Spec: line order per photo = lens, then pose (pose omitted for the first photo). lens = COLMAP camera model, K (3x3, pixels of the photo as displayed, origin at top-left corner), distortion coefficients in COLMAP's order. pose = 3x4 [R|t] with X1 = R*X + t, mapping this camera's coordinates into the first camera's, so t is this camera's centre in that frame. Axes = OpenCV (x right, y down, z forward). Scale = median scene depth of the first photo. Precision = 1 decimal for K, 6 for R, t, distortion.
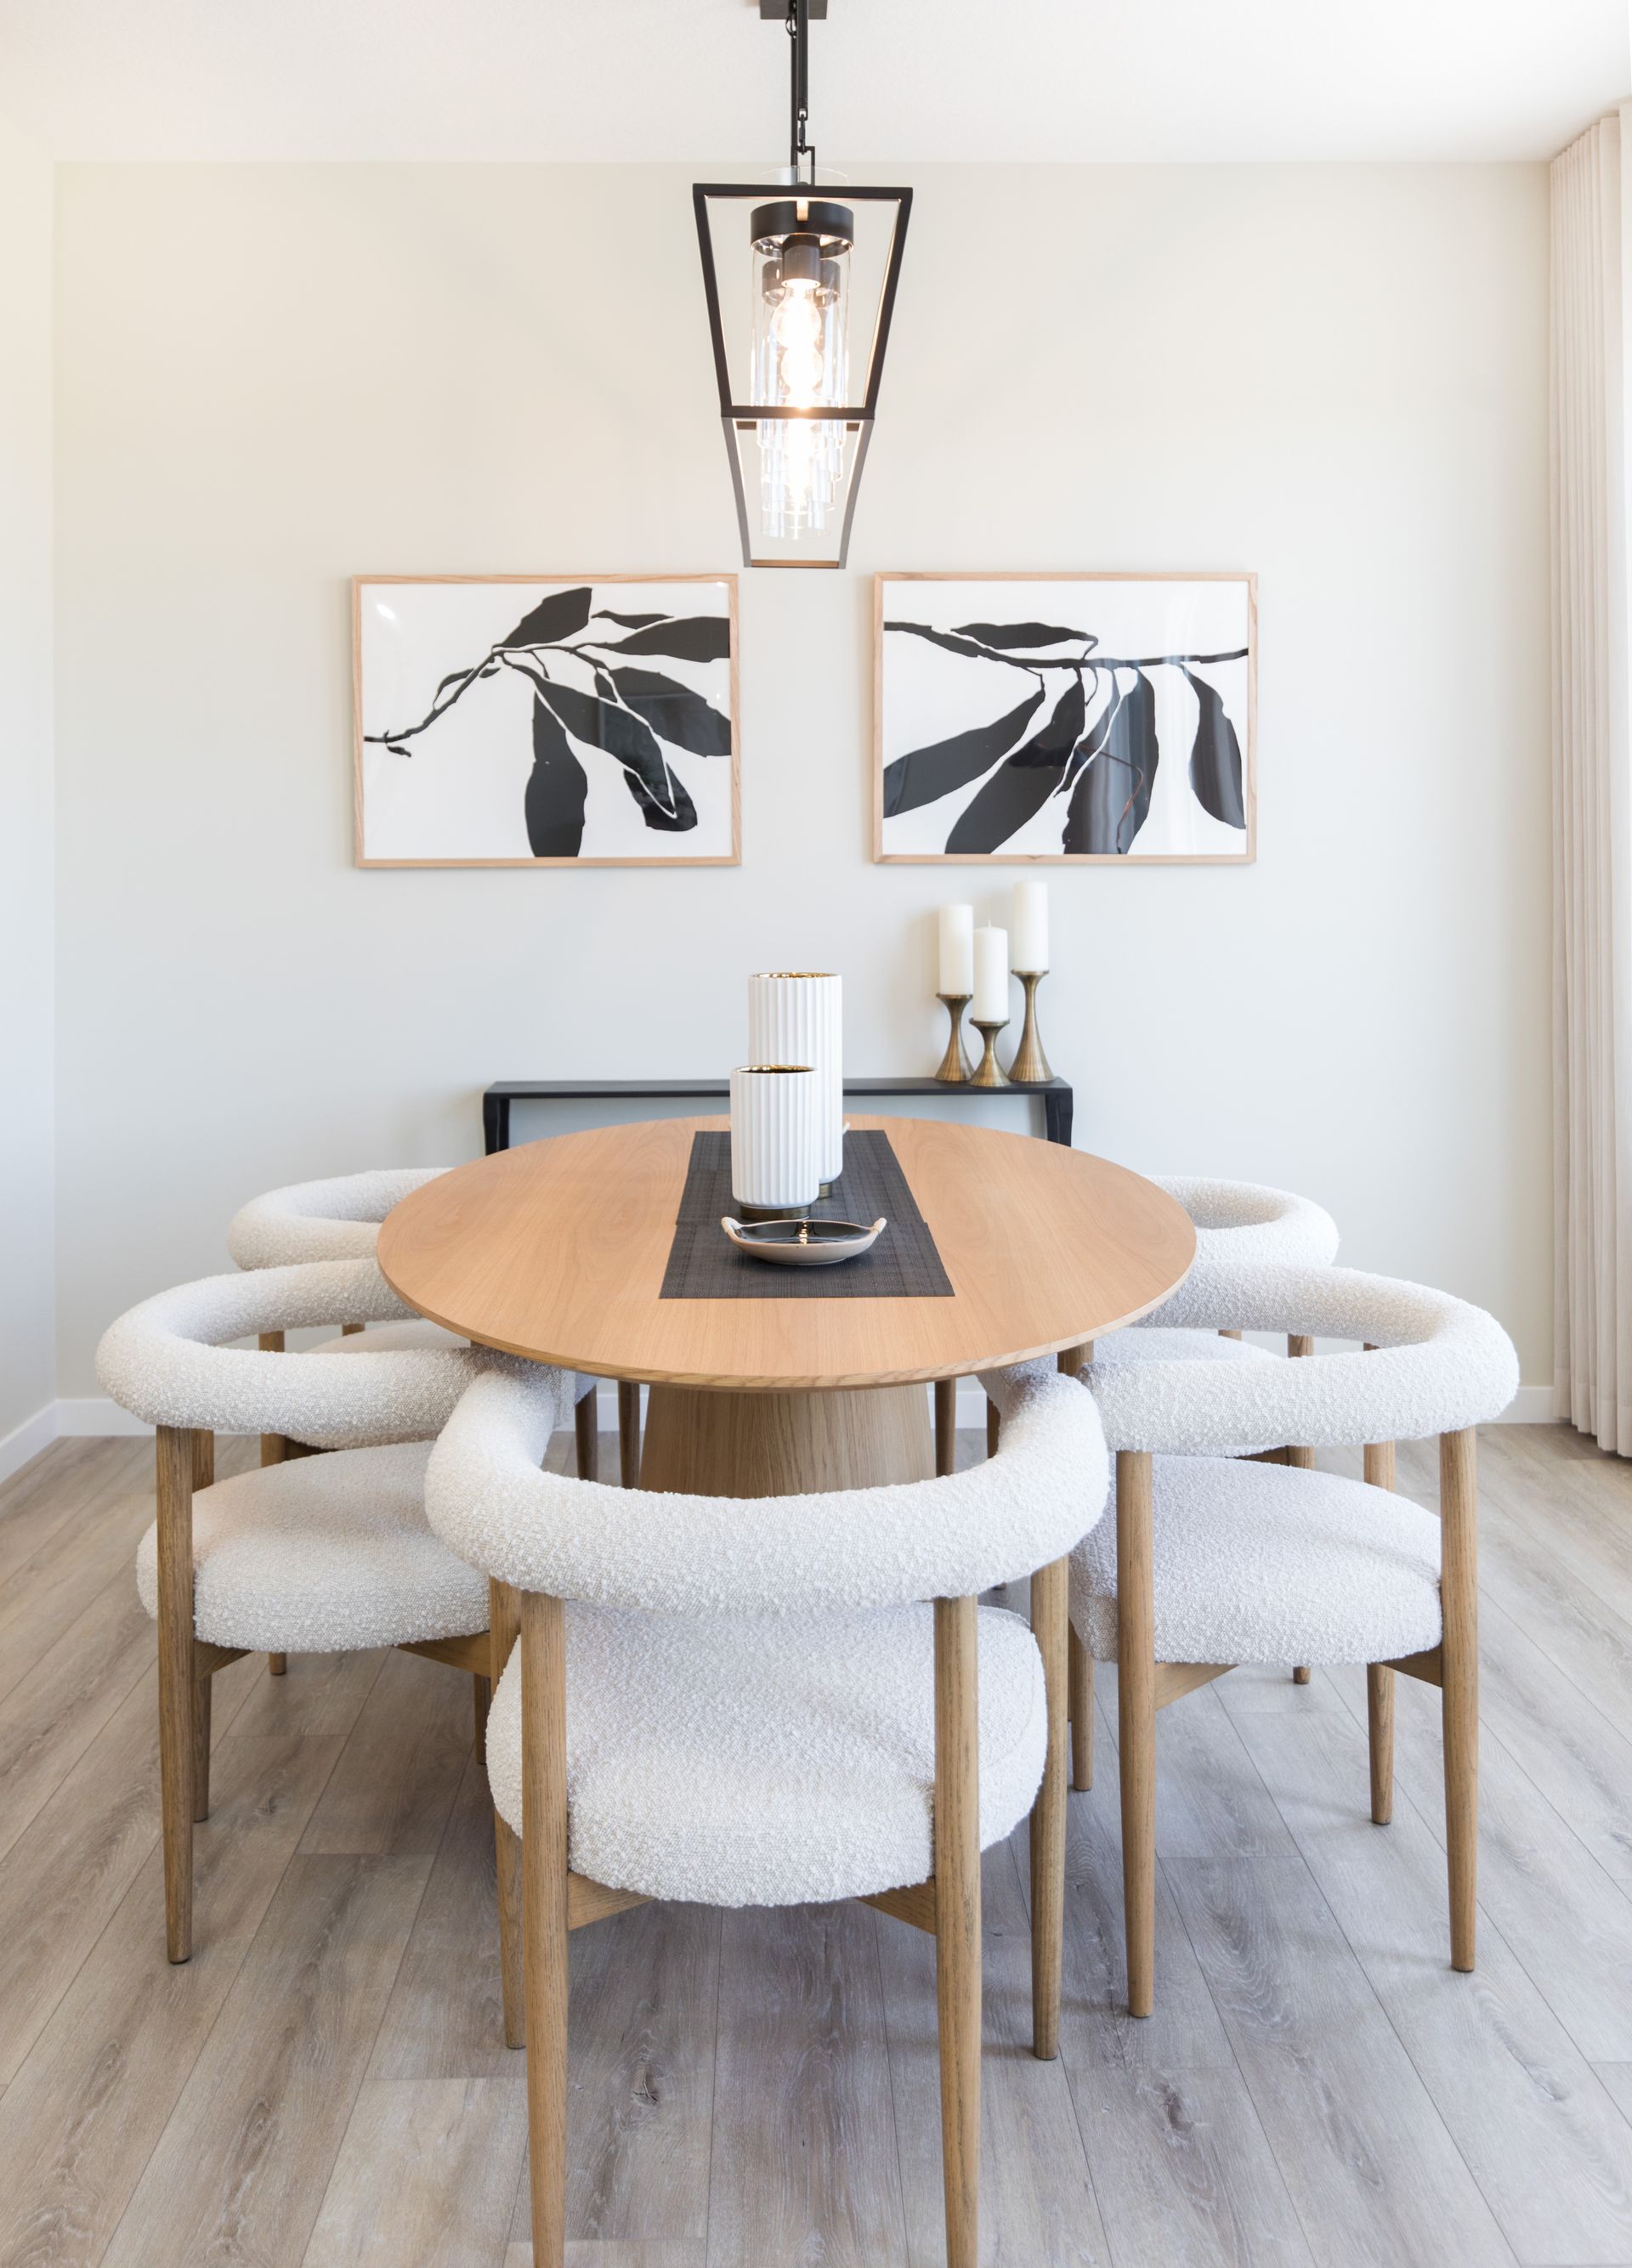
lens RADIAL K [[2117.5, 0, 810.4], [0, 2117.5, 824.2], [0, 0, 1]] dist [0.000897, 0.000000]
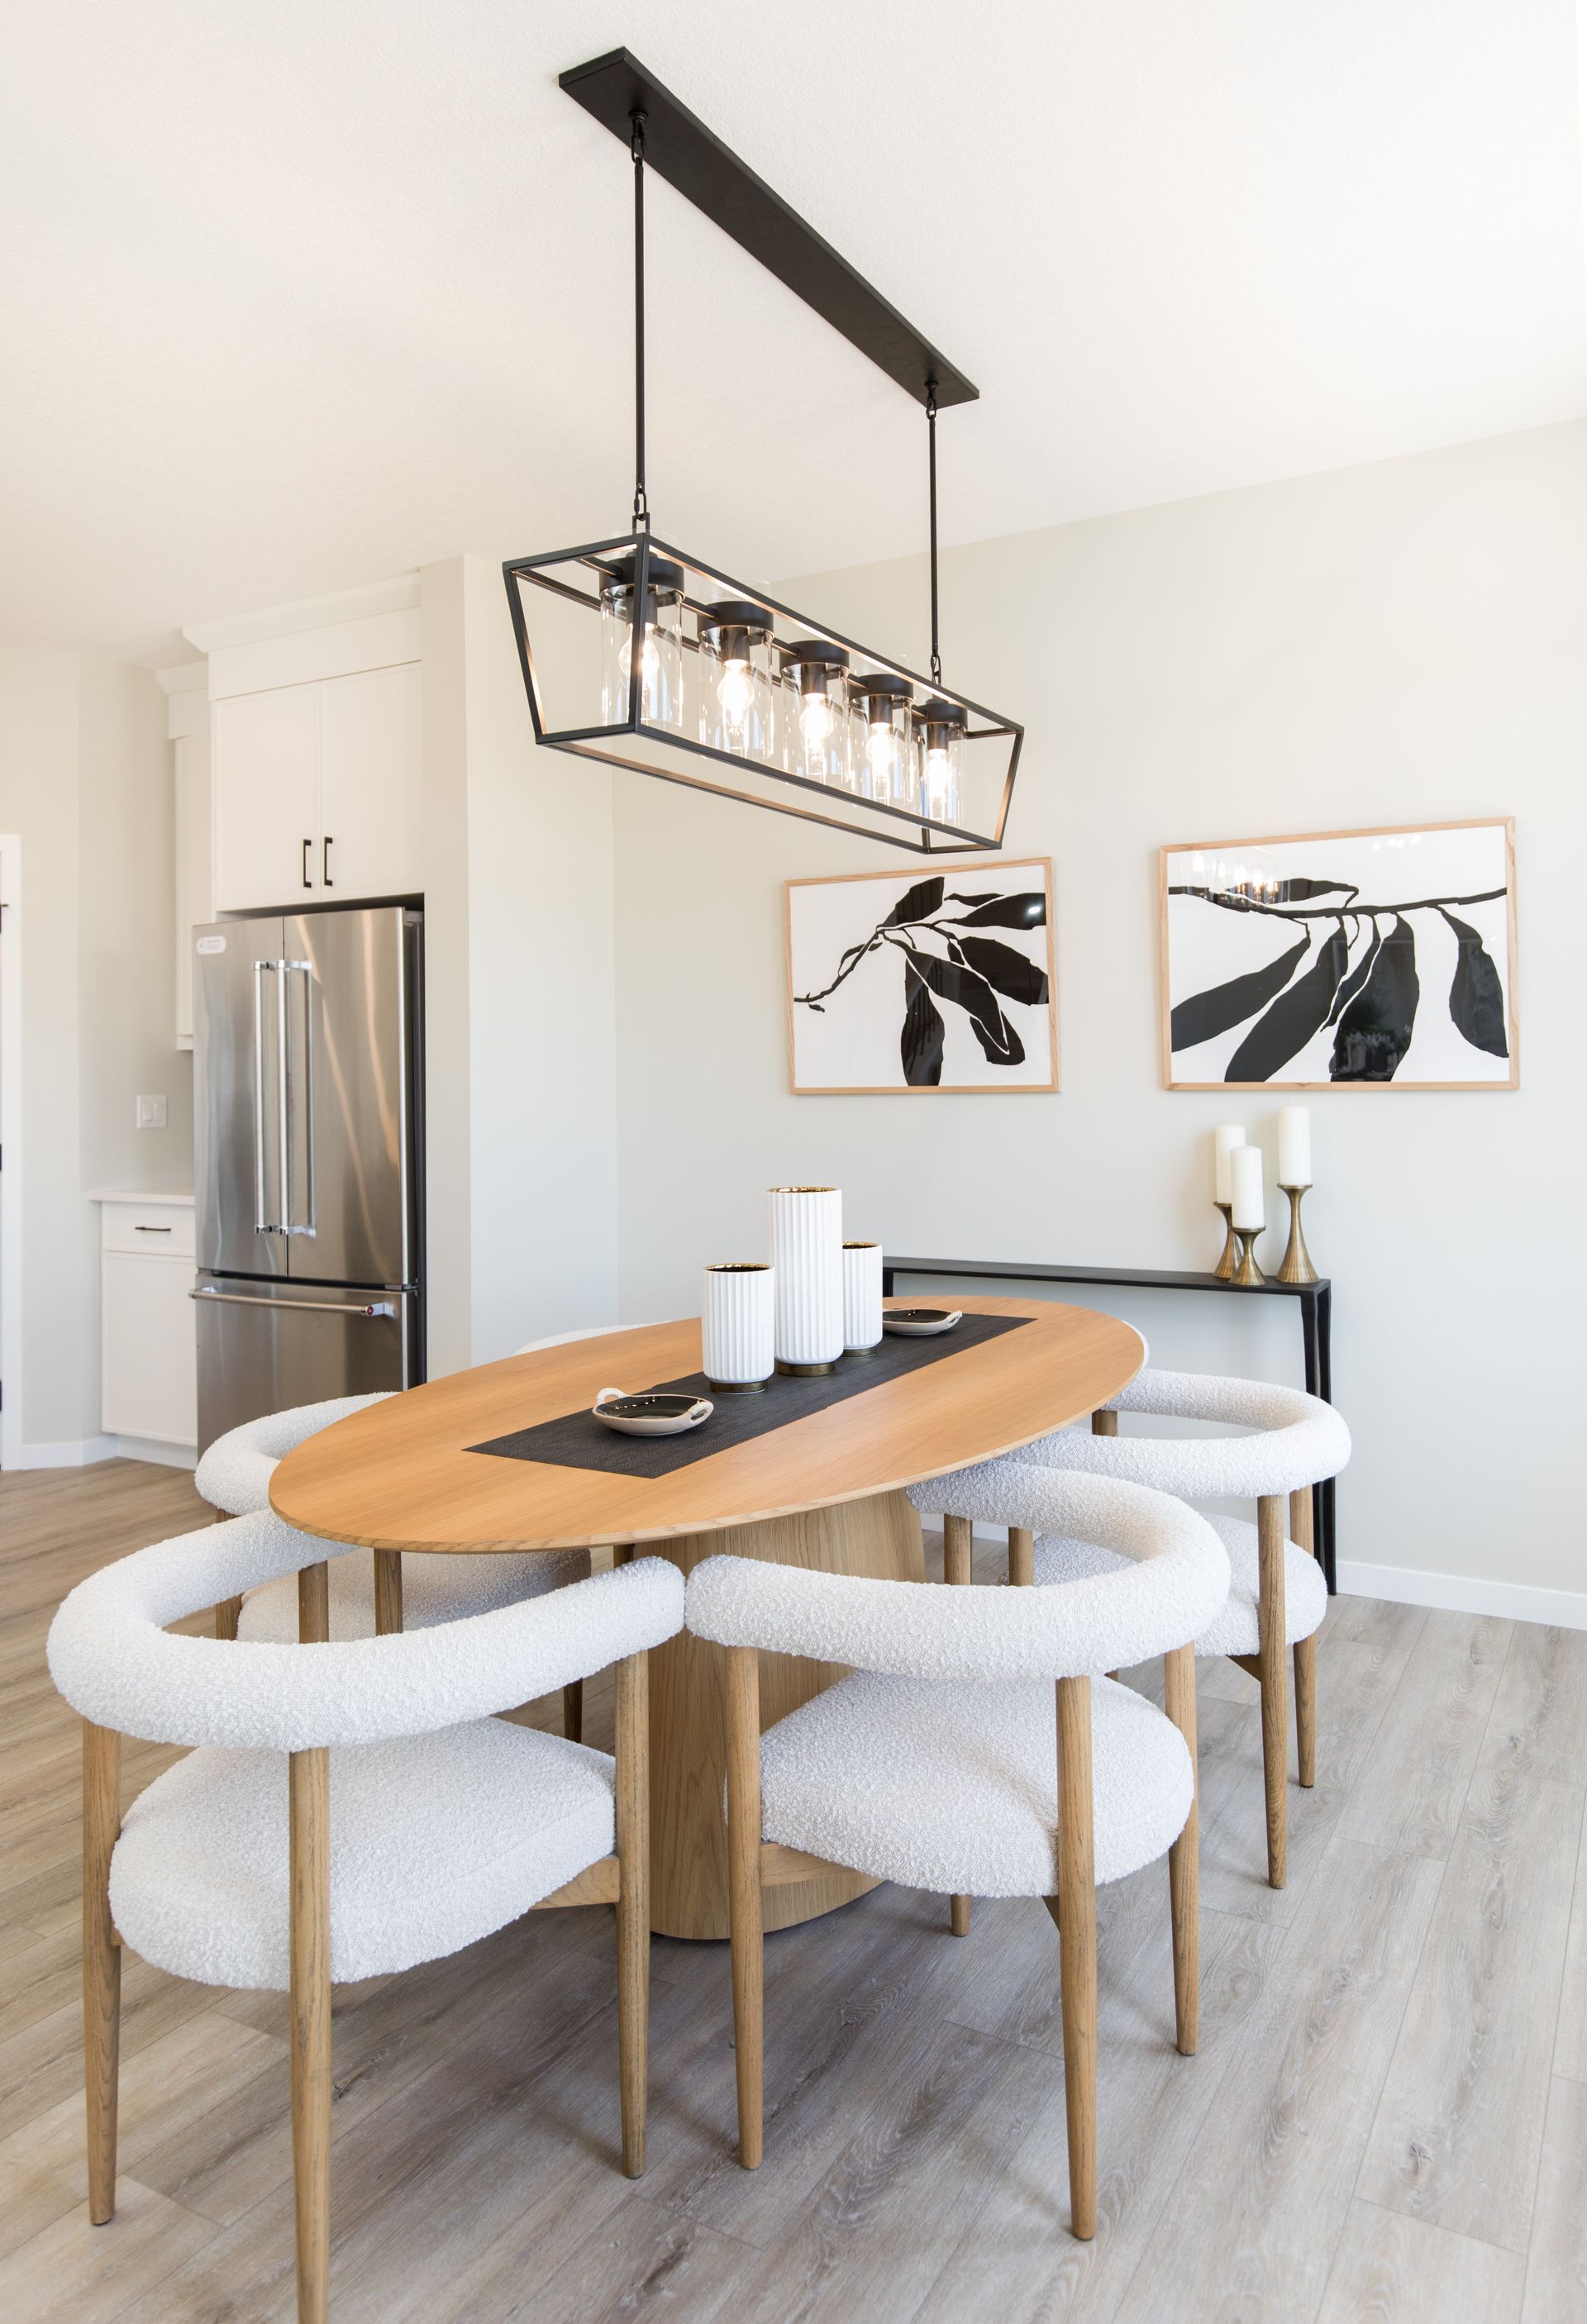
lens RADIAL K [[1506.6, 0, 821.8], [0, 1506.6, 1030.8], [0, 0, 1]] dist [0.002478, -0.001386]
pose [[0.861957, -0.021725, -0.506515, 0.294924], [0.015309, 0.999741, -0.016827, -0.003684], [0.506750, 0.006750, 0.862067, 0.172271]]
